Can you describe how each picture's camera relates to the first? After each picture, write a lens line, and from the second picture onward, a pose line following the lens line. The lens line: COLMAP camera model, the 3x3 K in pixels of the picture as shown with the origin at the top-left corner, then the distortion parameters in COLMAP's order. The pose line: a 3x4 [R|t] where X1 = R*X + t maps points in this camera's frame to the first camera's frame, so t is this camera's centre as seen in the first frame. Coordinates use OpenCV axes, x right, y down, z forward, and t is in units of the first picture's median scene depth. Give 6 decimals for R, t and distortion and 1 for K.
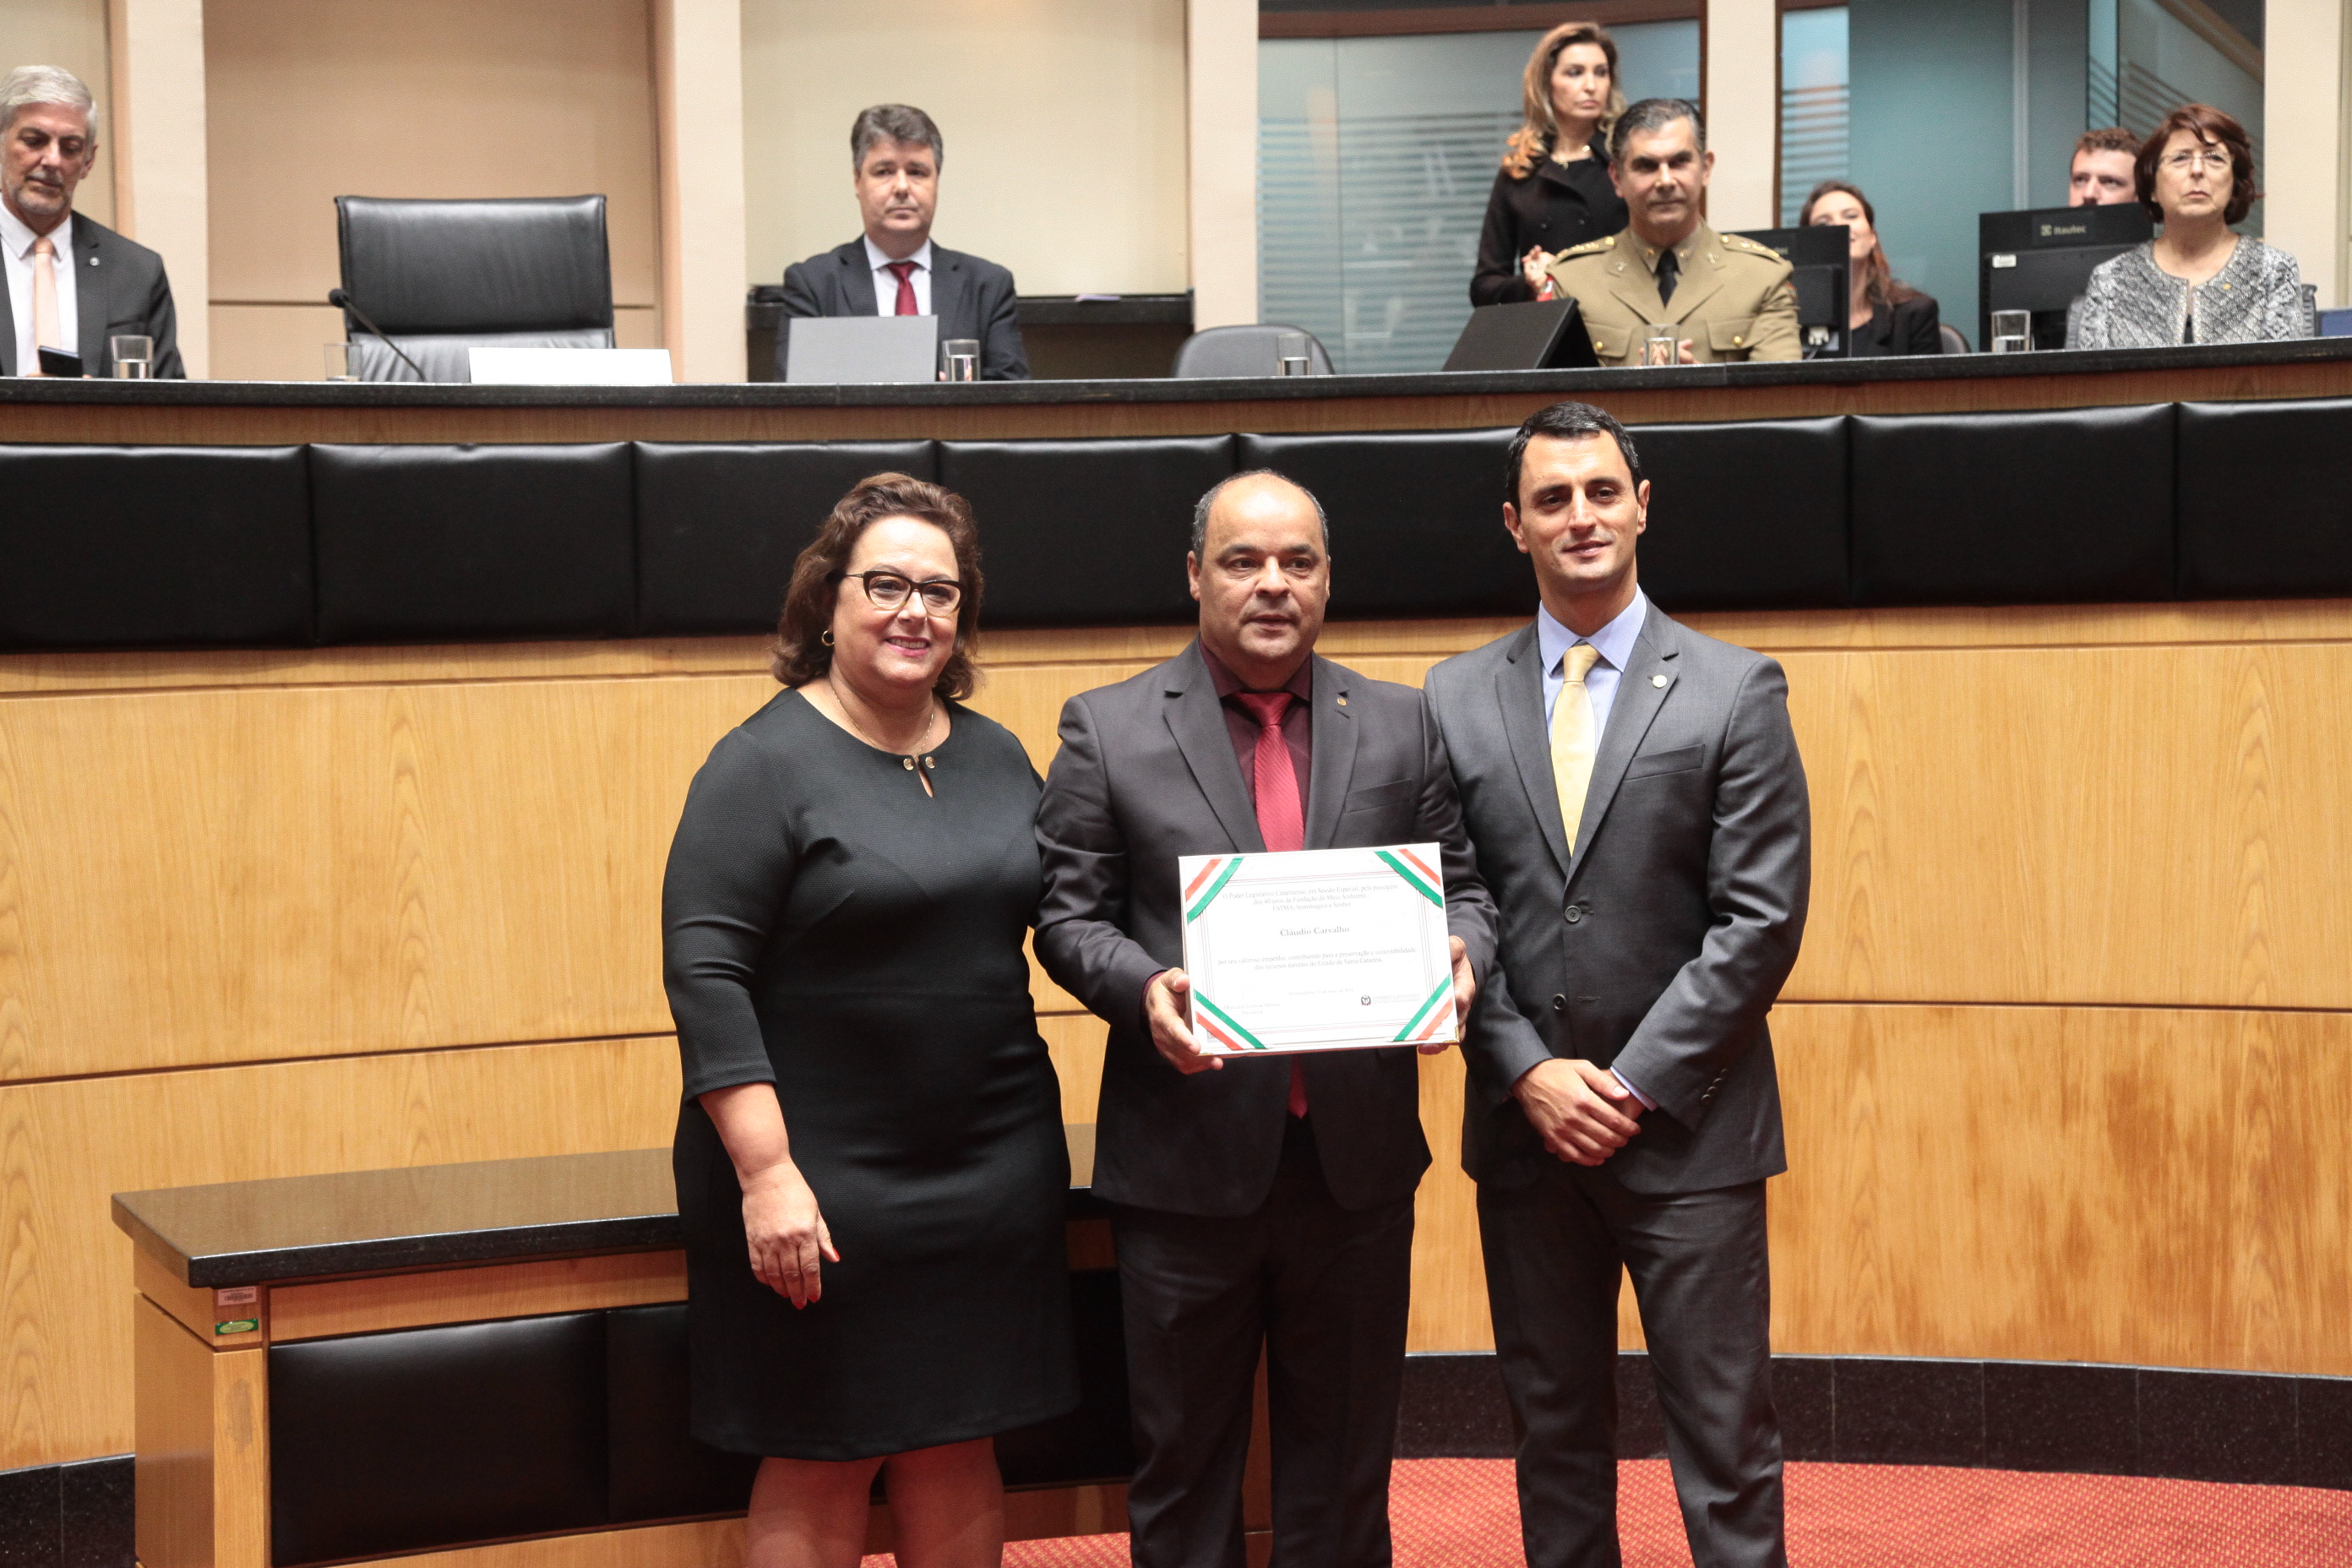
lens RADIAL K [[3828.8, 0, 1165.9], [0, 3828.8, 776.9], [0, 0, 1]] dist [0.232987, 0.058725]
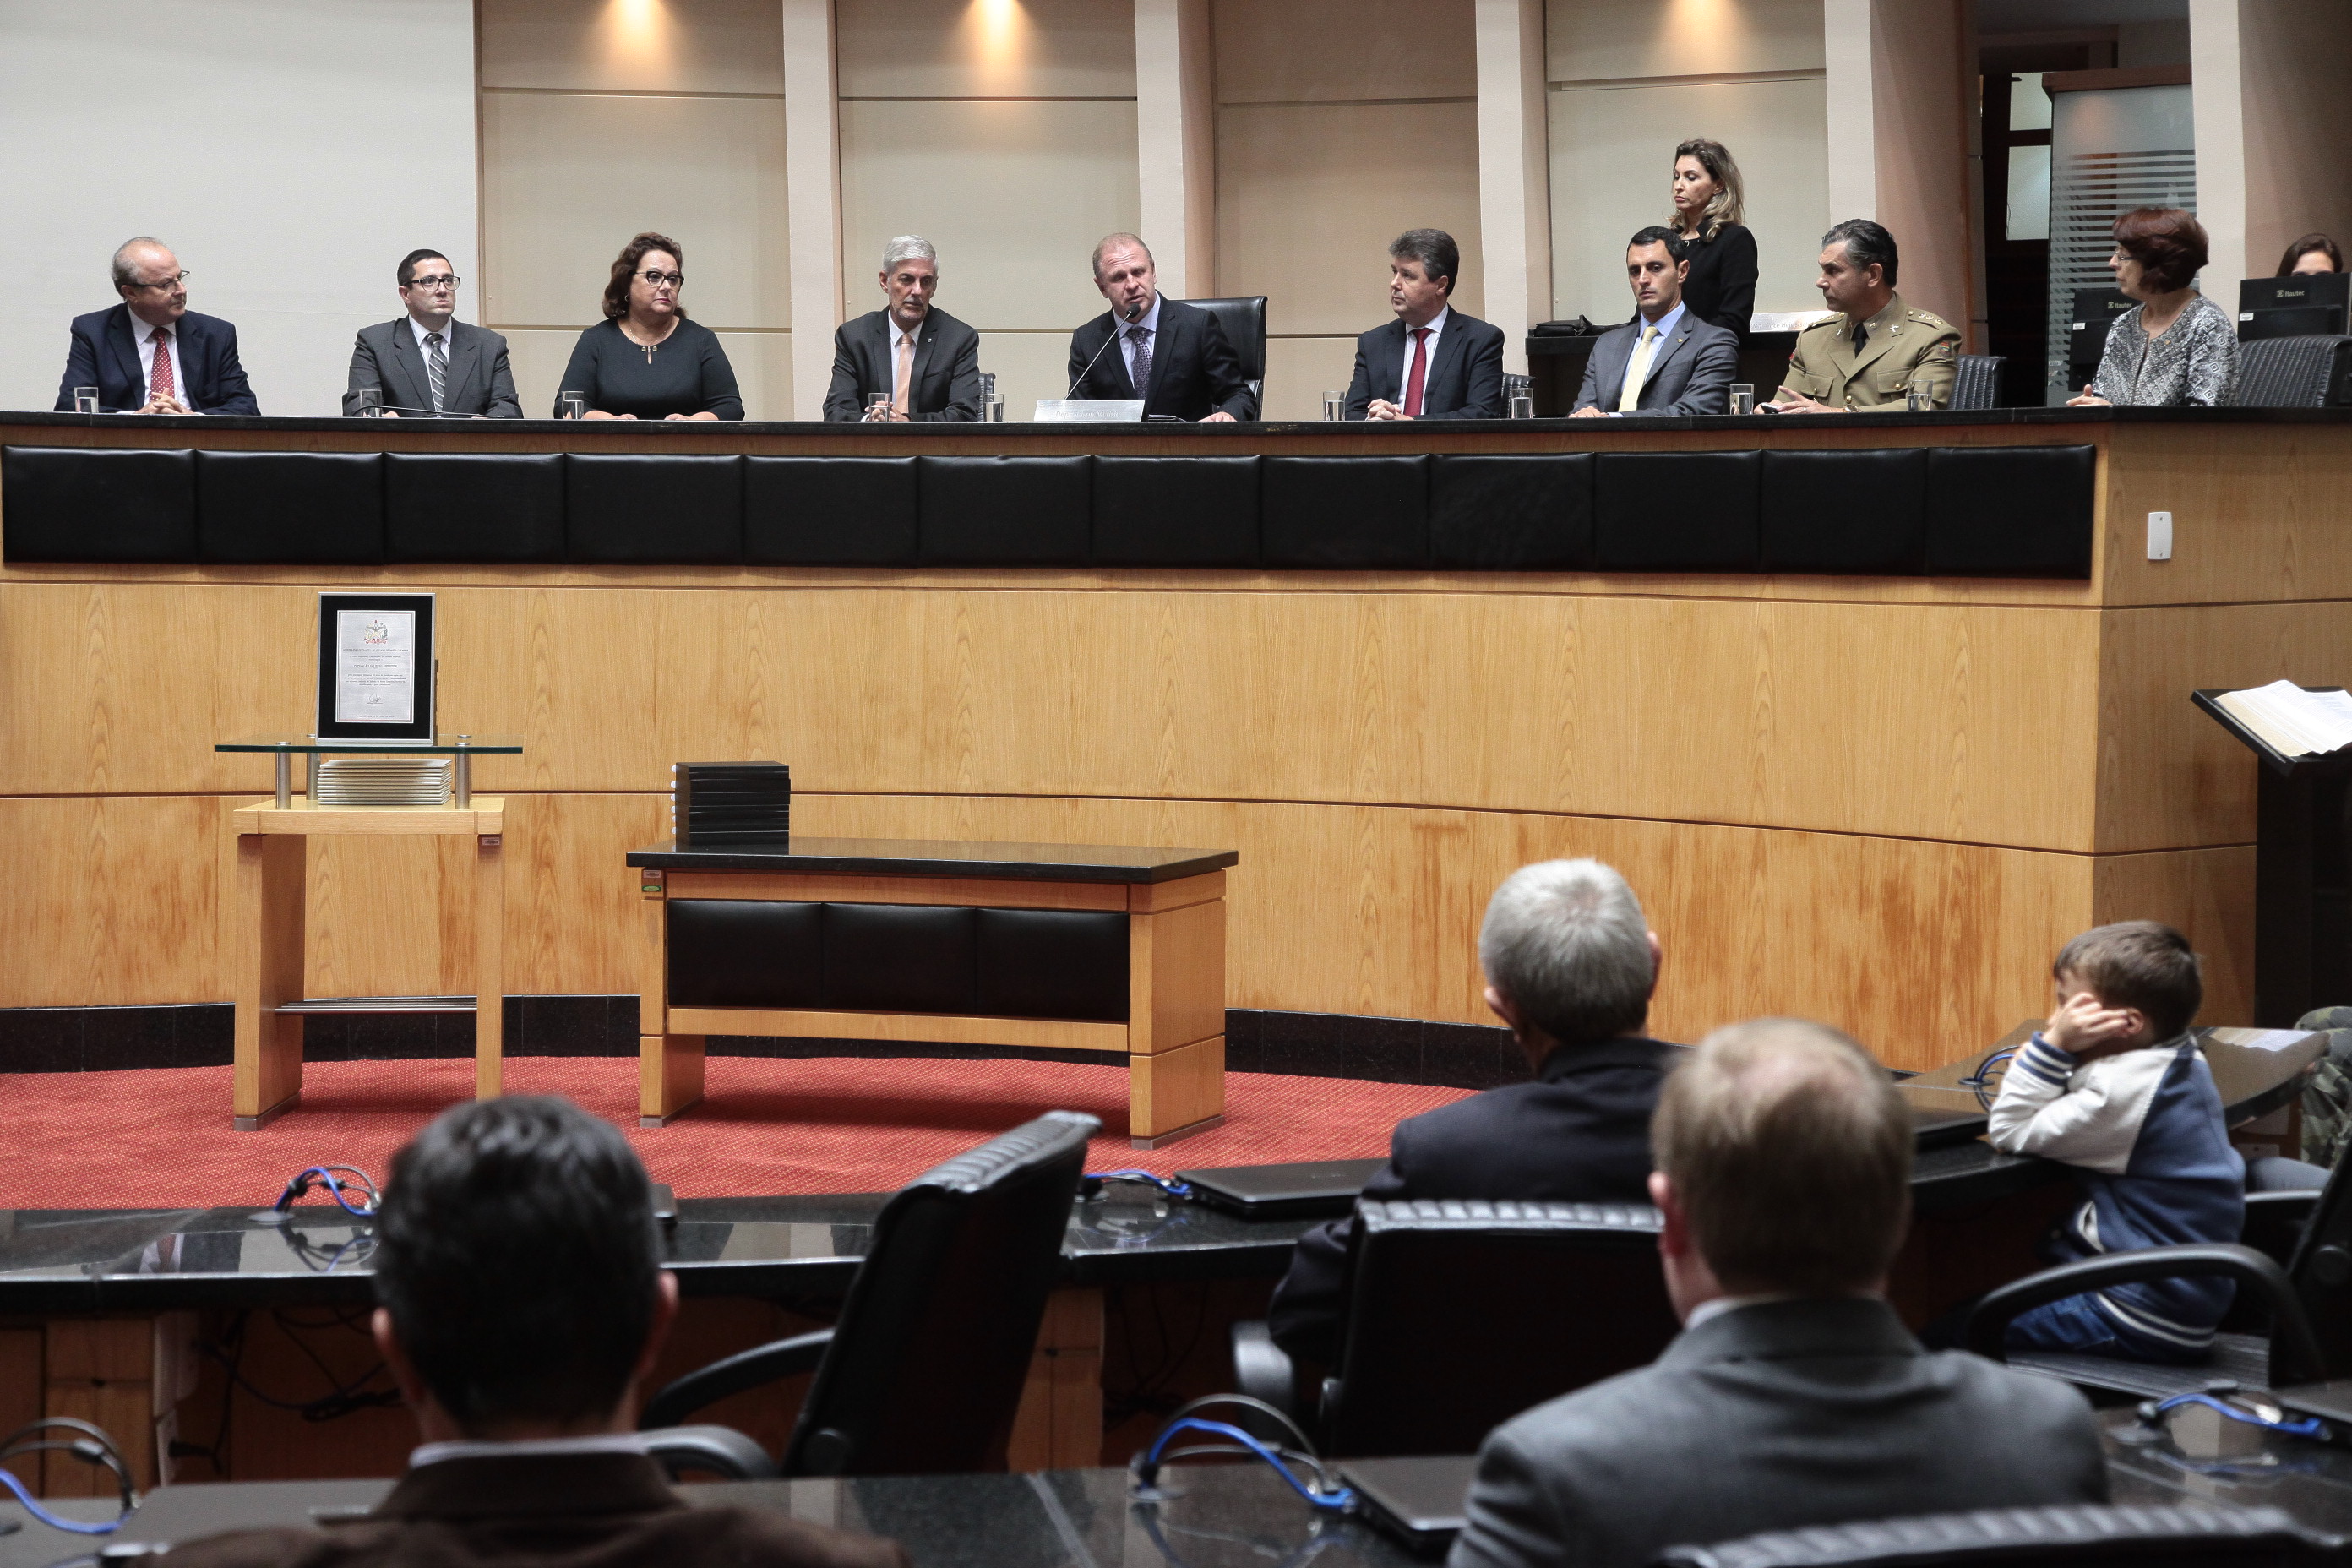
lens RADIAL K [[4281.1, 0, 1176.0], [0, 4281.1, 784.0], [0, 0, 1]] dist [0.310242, -0.057849]
pose [[0.837197, 0.060477, -0.543547, 0.947202], [-0.048458, 0.998161, 0.036422, -0.010950], [0.544751, -0.004153, 0.838588, -0.599099]]
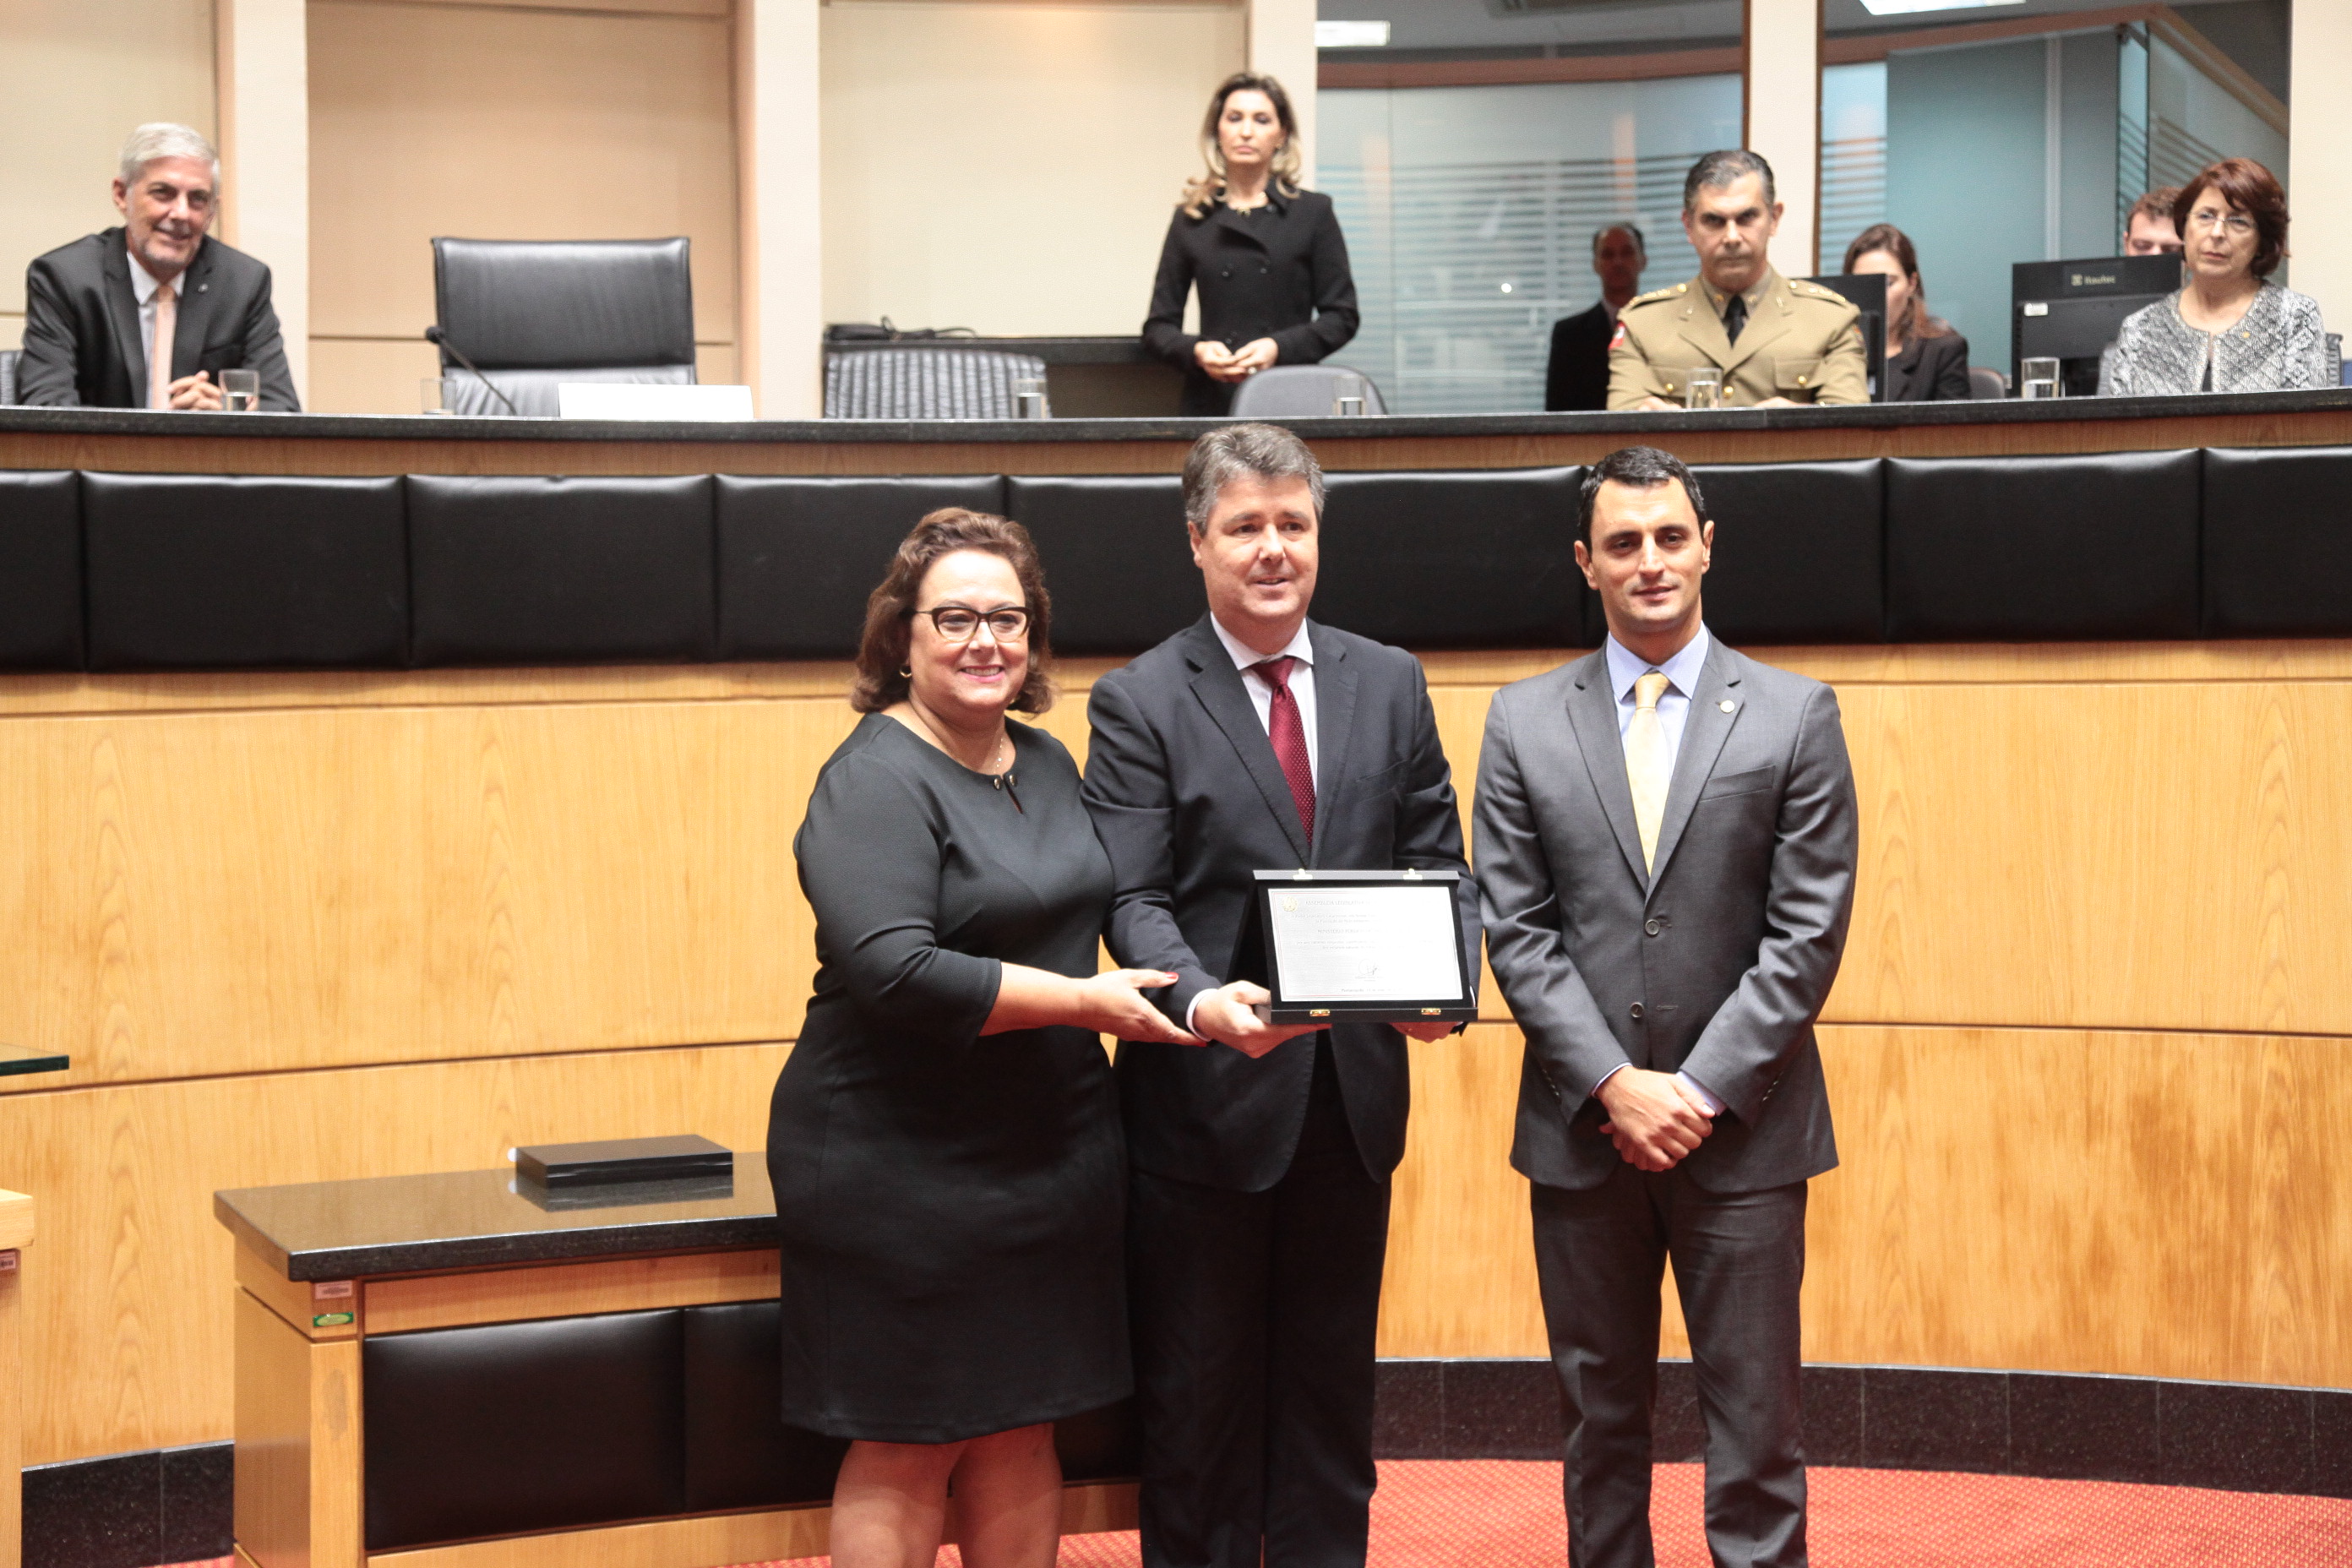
lens RADIAL K [[3723.5, 0, 1176.0], [0, 3723.5, 784.0], [0, 0, 1]] dist [0.220610, 0.084562]
pose [[0.999911, 0.008391, -0.010345, -0.002294], [-0.008442, 0.999953, -0.004845, 0.000537], [0.010304, 0.004932, 0.999935, -0.010384]]
